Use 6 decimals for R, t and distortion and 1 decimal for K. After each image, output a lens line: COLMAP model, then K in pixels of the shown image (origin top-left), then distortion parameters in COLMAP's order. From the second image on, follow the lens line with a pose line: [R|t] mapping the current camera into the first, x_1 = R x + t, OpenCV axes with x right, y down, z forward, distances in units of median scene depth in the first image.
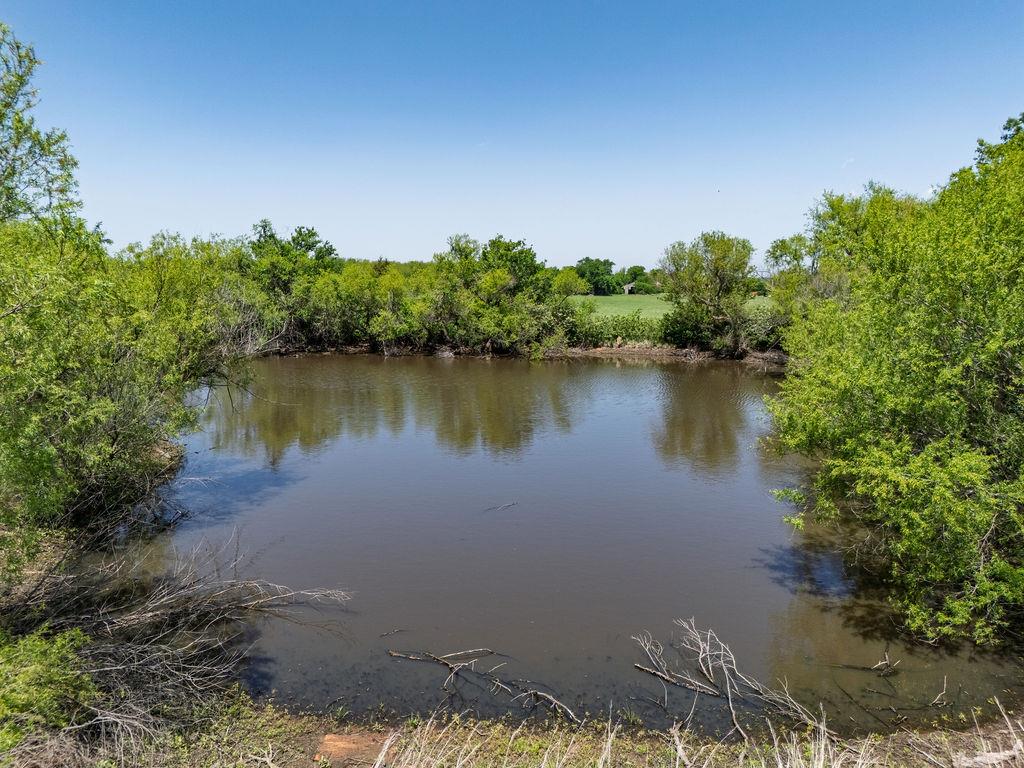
lens RADIAL K [[744.2, 0, 512.0], [0, 744.2, 384.0], [0, 0, 1]] dist [0.084900, -0.098065]
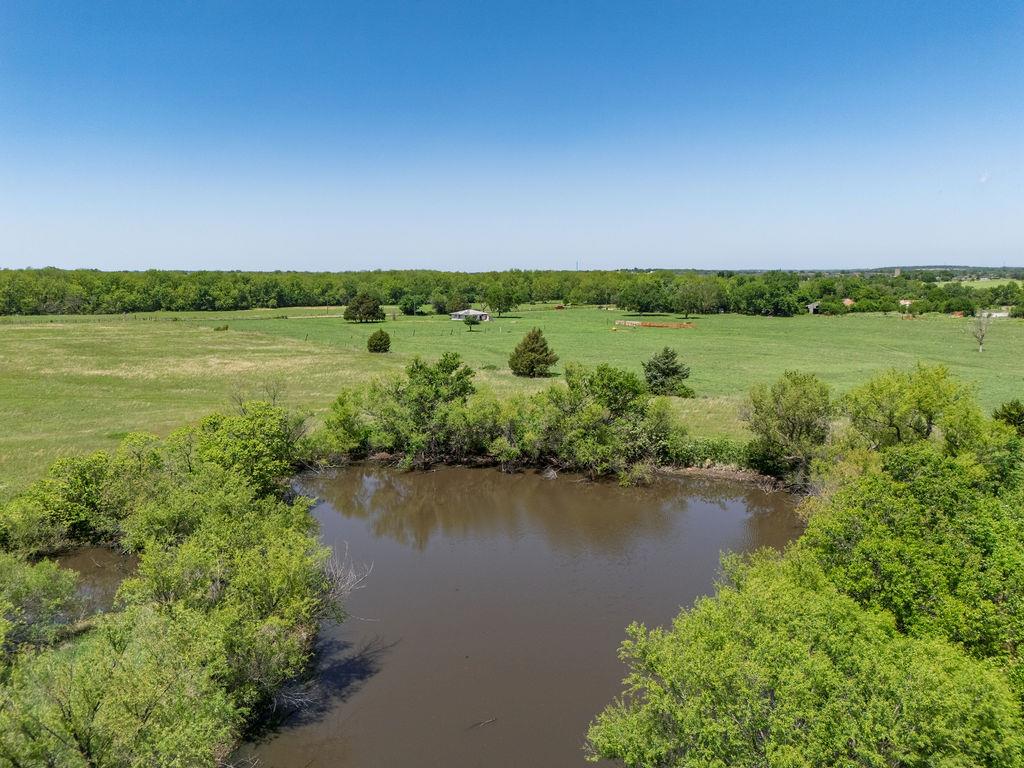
lens RADIAL K [[744.2, 0, 512.0], [0, 744.2, 384.0], [0, 0, 1]] dist [0.084900, -0.098065]
pose [[0.968181, 0.016170, -0.249729, 0.138401], [-0.014705, 0.999862, 0.007732, -0.181227], [0.249819, -0.003814, 0.968285, -0.166949]]
